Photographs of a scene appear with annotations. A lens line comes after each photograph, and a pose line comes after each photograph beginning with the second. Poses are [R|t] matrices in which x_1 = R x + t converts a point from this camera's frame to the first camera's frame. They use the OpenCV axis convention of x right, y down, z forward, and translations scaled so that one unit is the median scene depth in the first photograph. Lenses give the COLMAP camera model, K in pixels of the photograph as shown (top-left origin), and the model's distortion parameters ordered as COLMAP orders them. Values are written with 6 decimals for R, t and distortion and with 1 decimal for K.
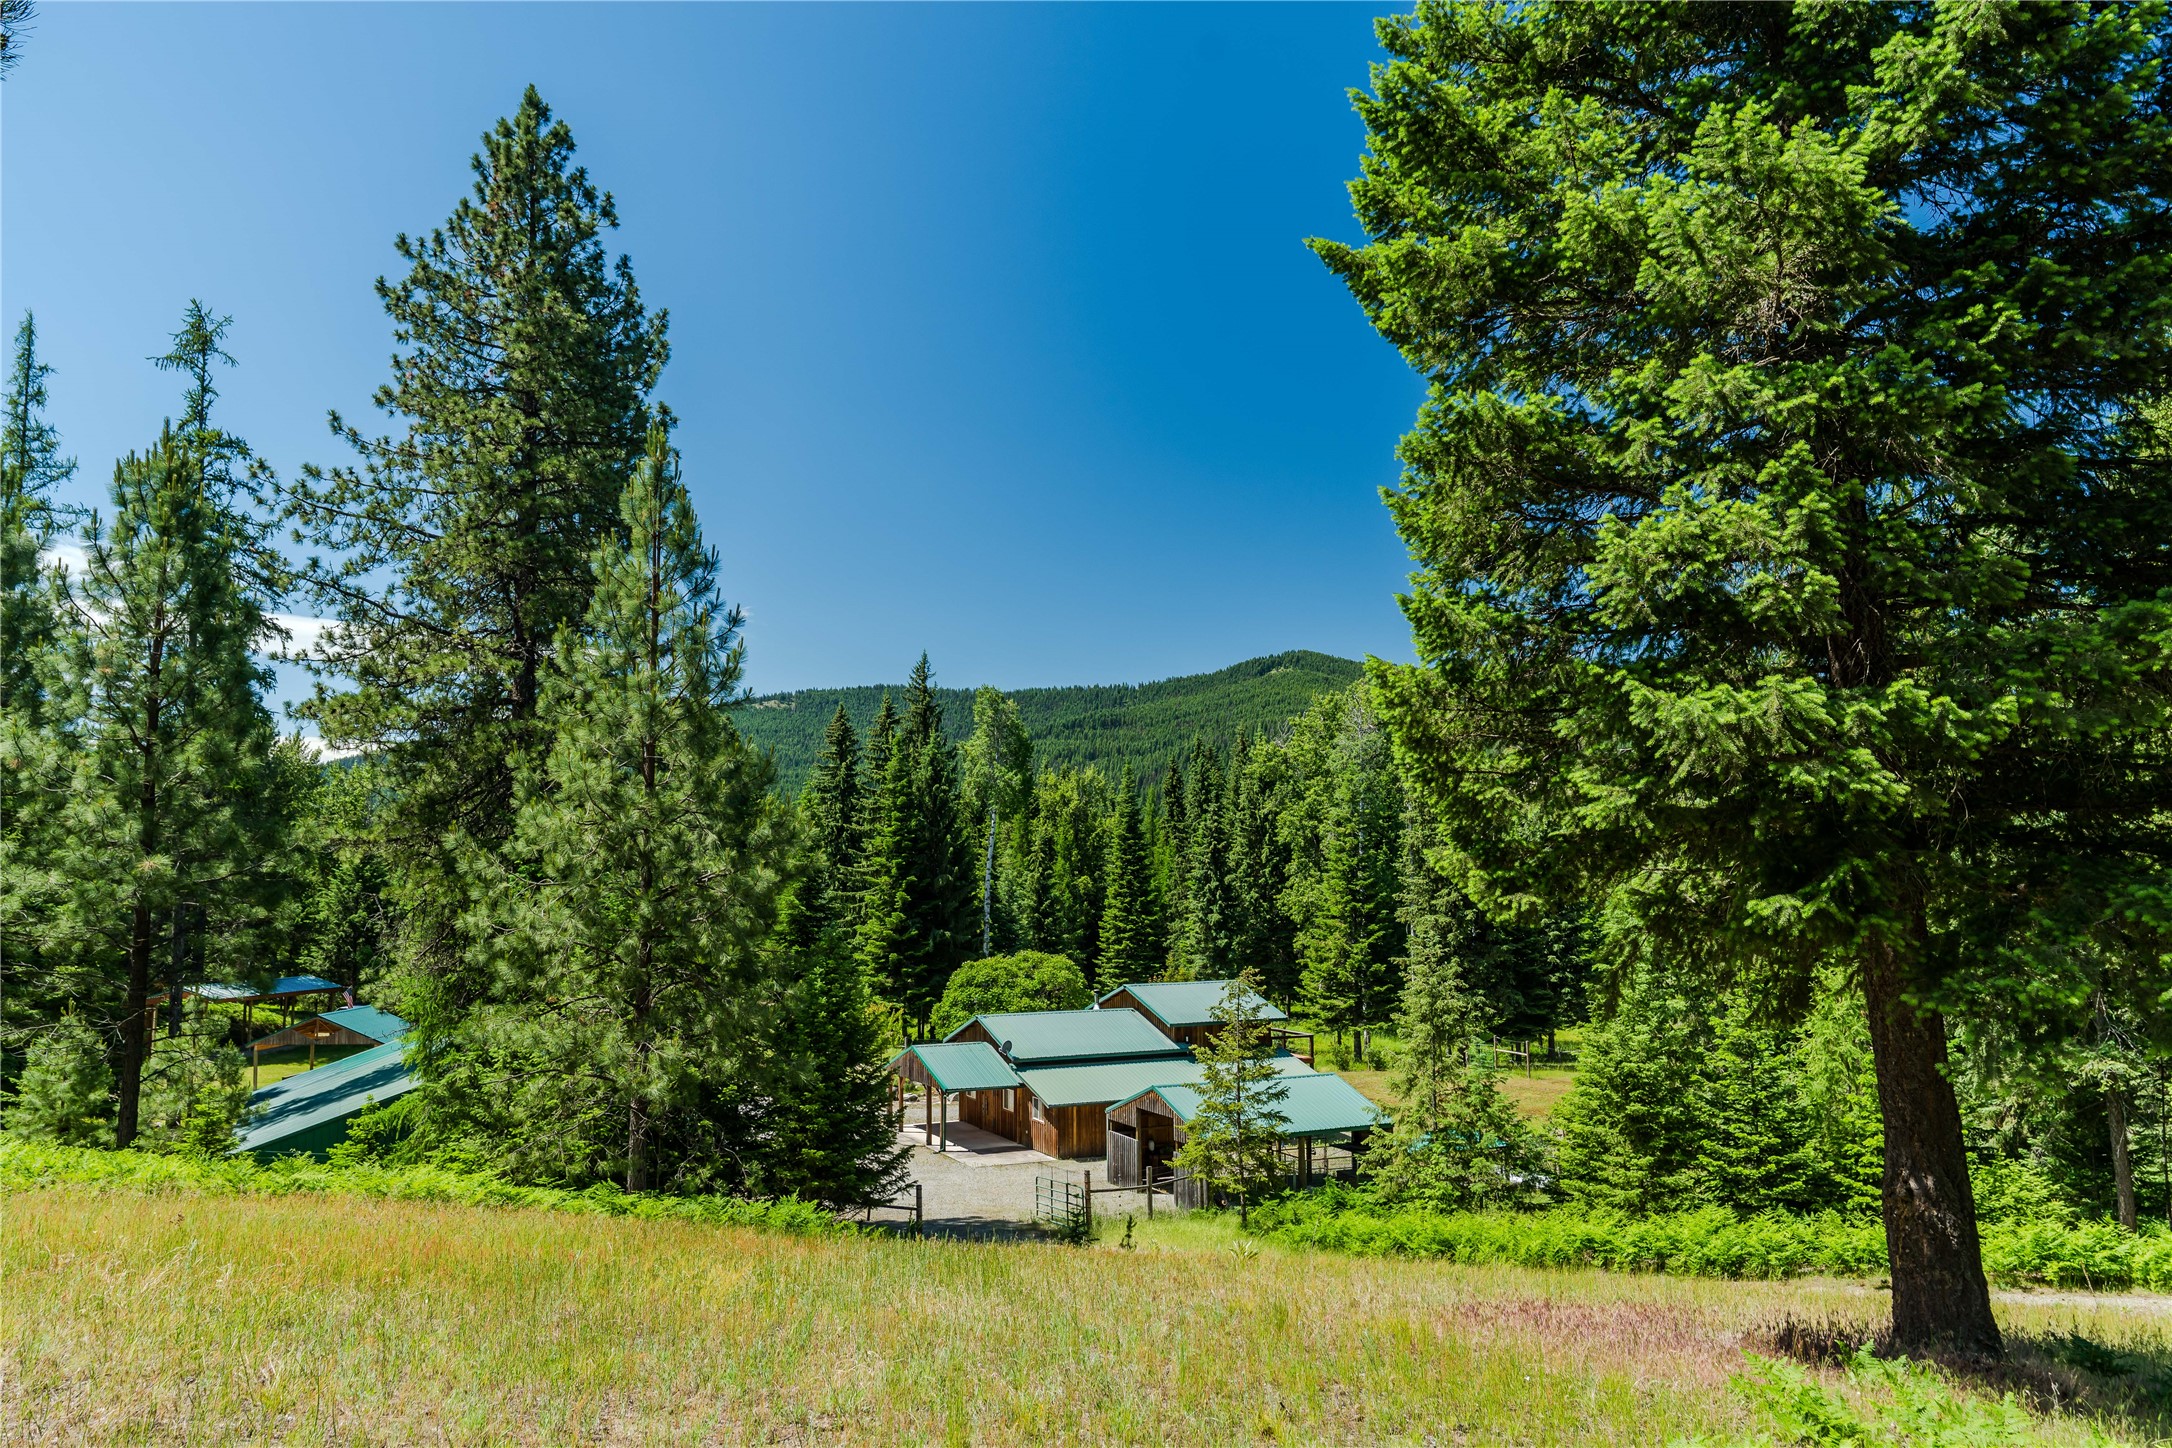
lens RADIAL K [[1619.7, 0, 1086.0], [0, 1619.7, 724.0], [0, 0, 1]] dist [-0.001145, 0.001059]
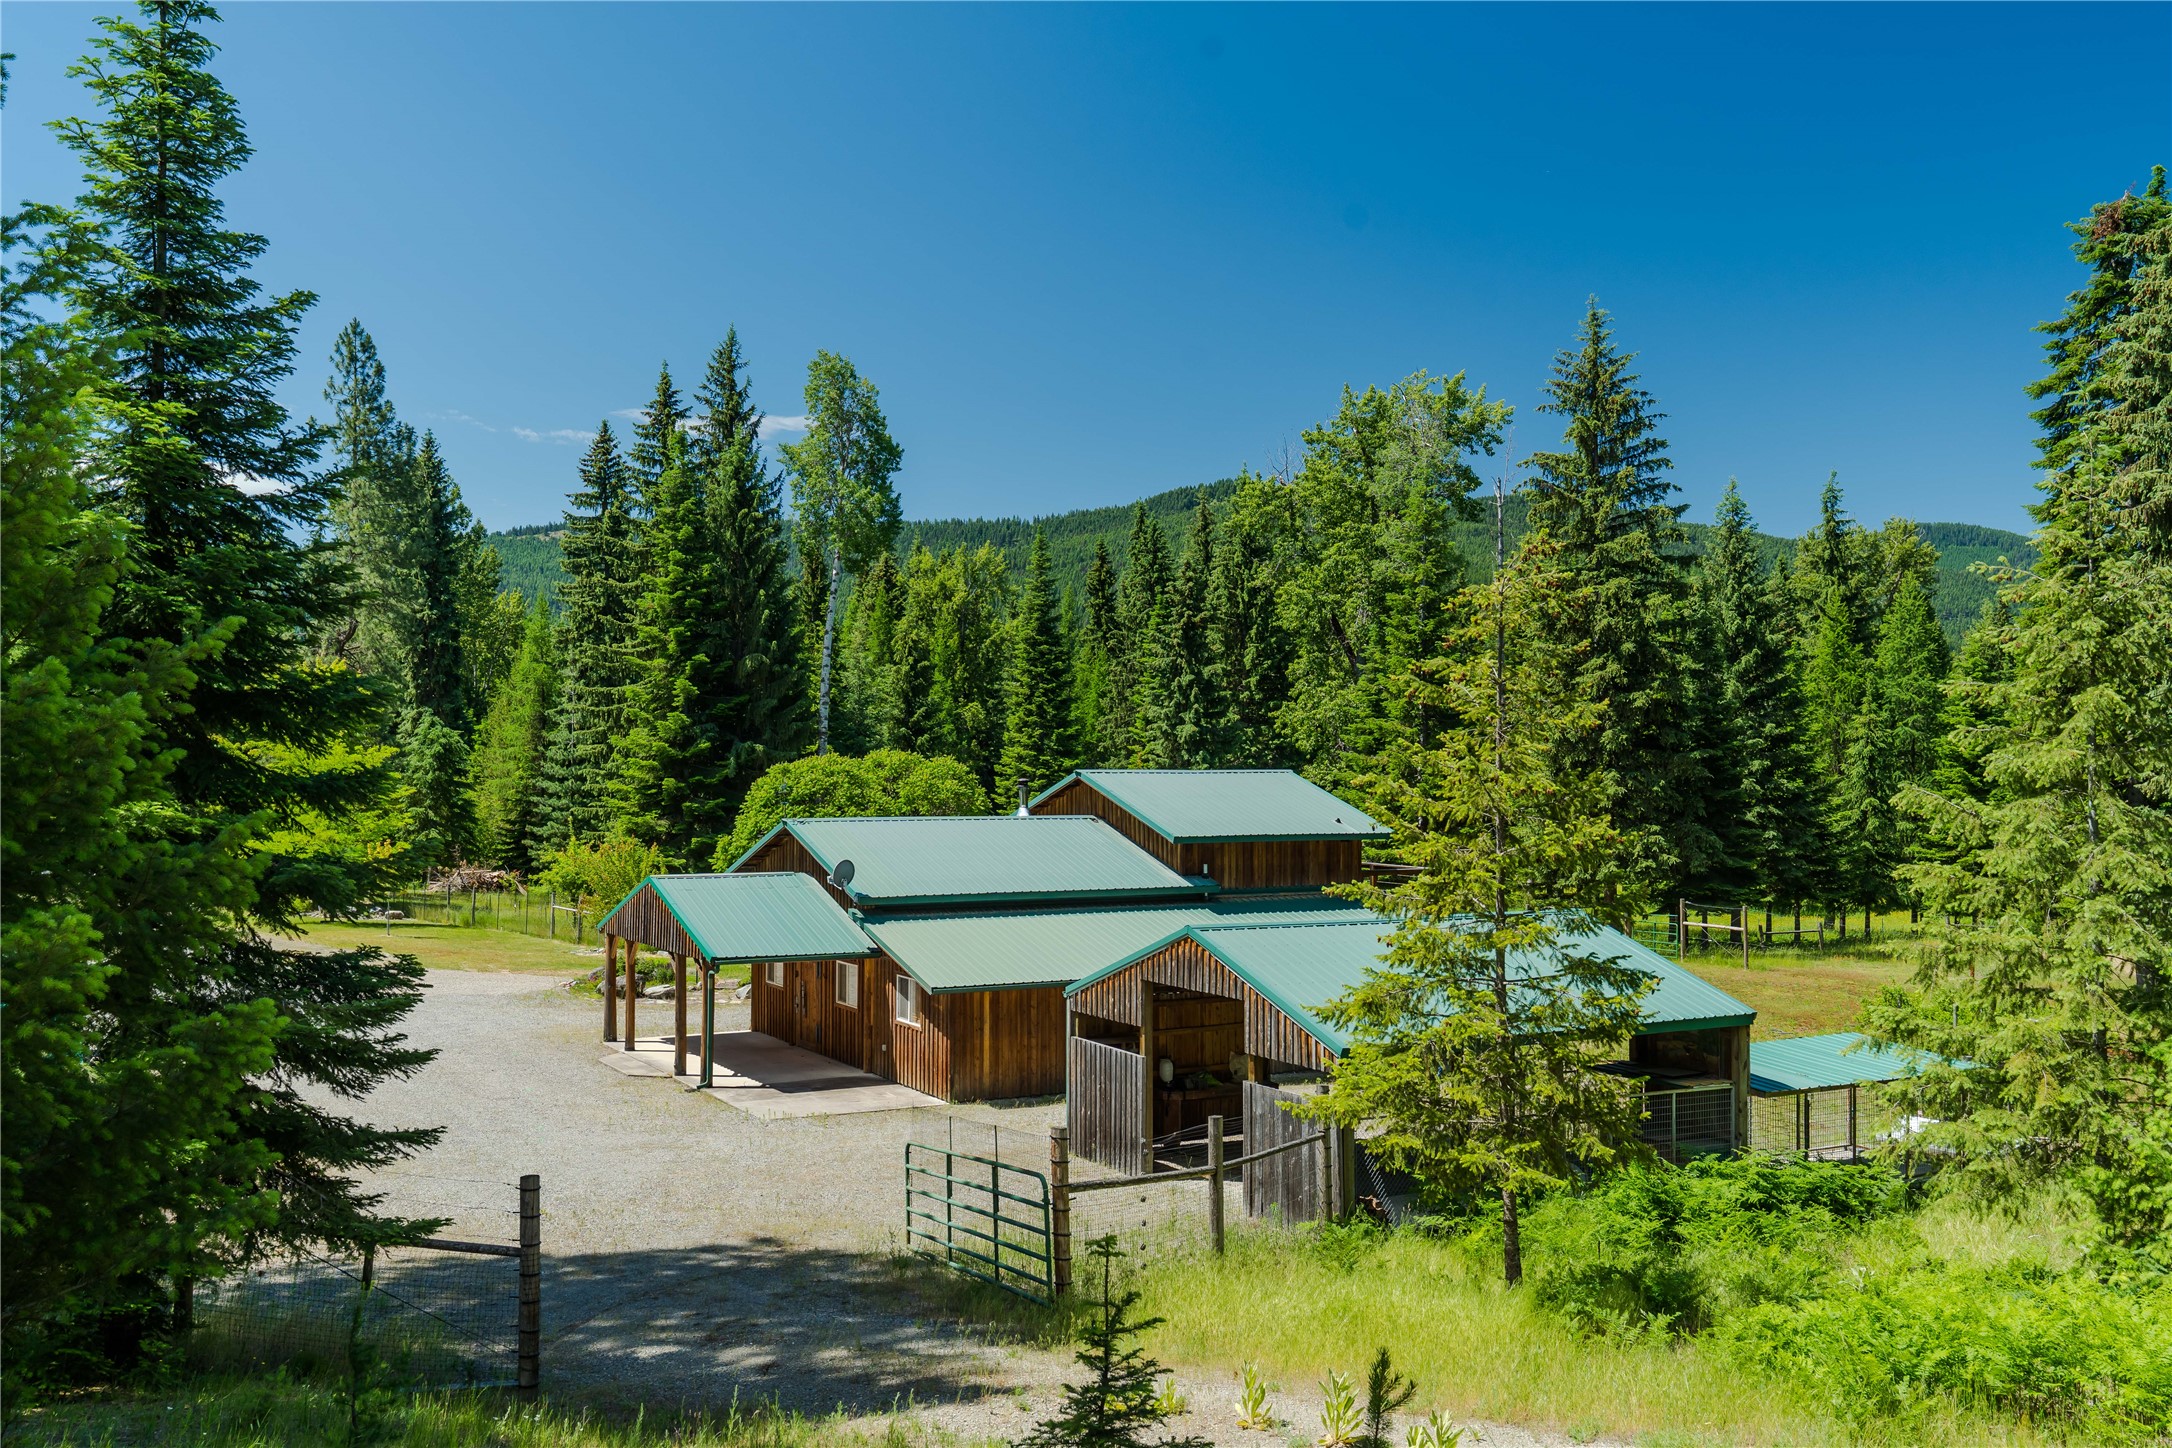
lens RADIAL K [[1954.6, 0, 1086.0], [0, 1954.6, 724.0], [0, 0, 1]] dist [-0.036458, -0.000163]
pose [[0.997896, 0.011243, 0.063848, -0.008729], [-0.015445, 0.997719, 0.065709, 0.069043], [-0.062963, -0.066556, 0.995794, 0.251102]]
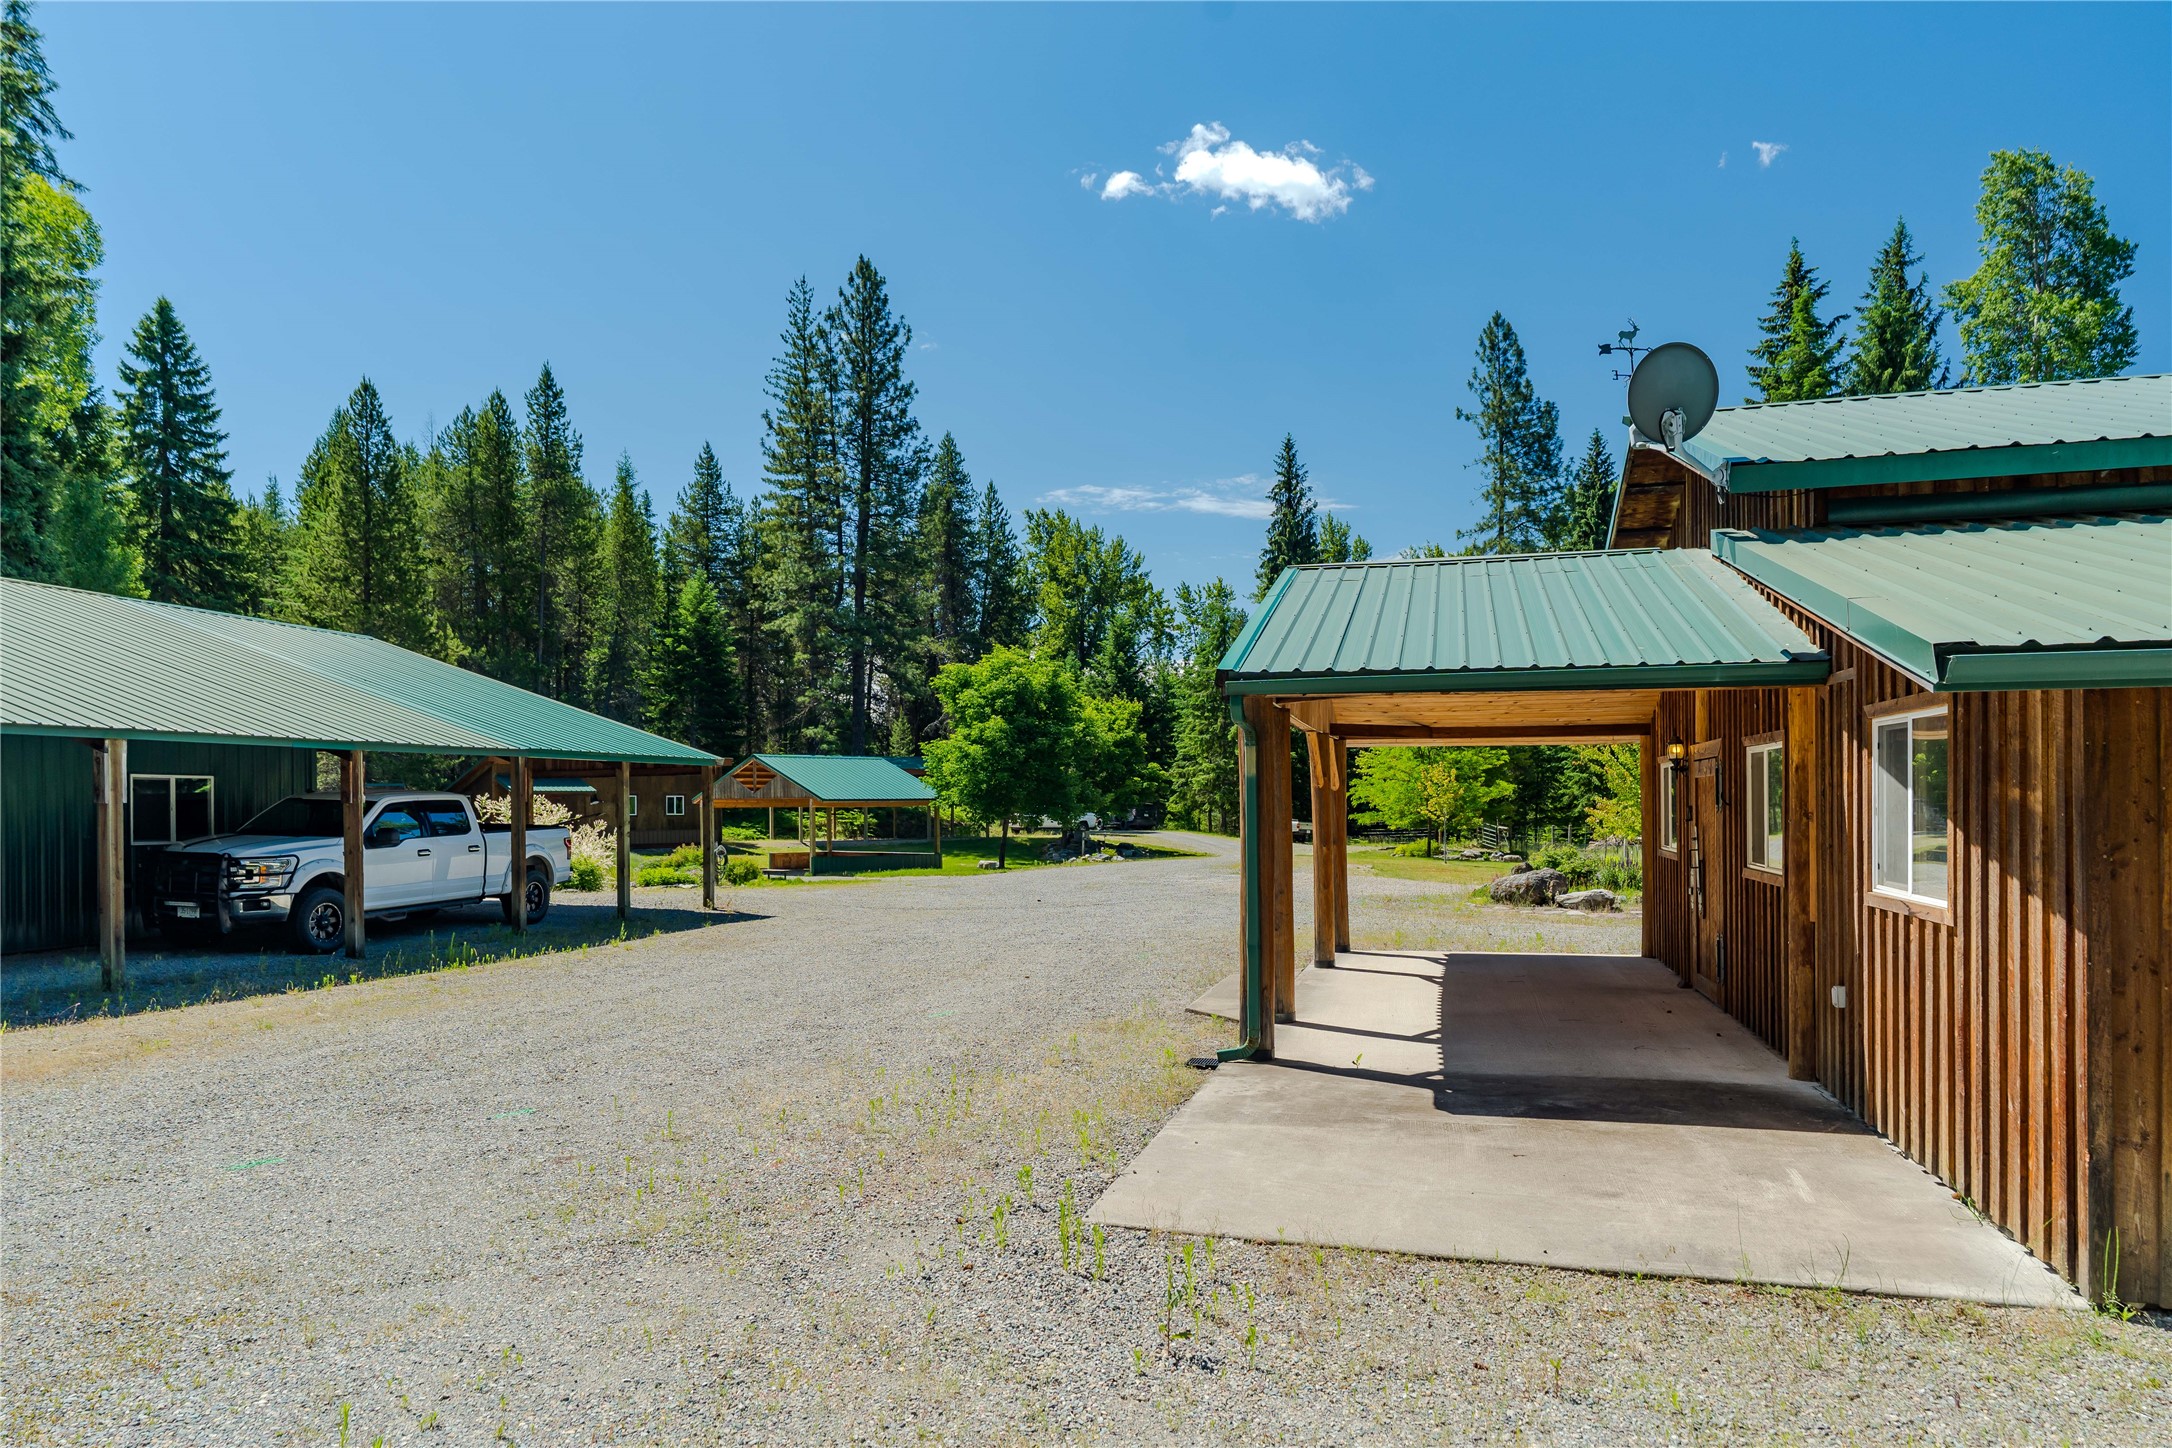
lens RADIAL K [[1342.7, 0, 1092.3], [0, 1342.7, 801.5], [0, 0, 1]] dist [0.004660, 0.004244]
pose [[0.759348, 0.007770, -0.650638, -0.006433], [0.048847, 0.996427, 0.068907, 0.132309], [0.648848, -0.084106, 0.756255, 0.516008]]
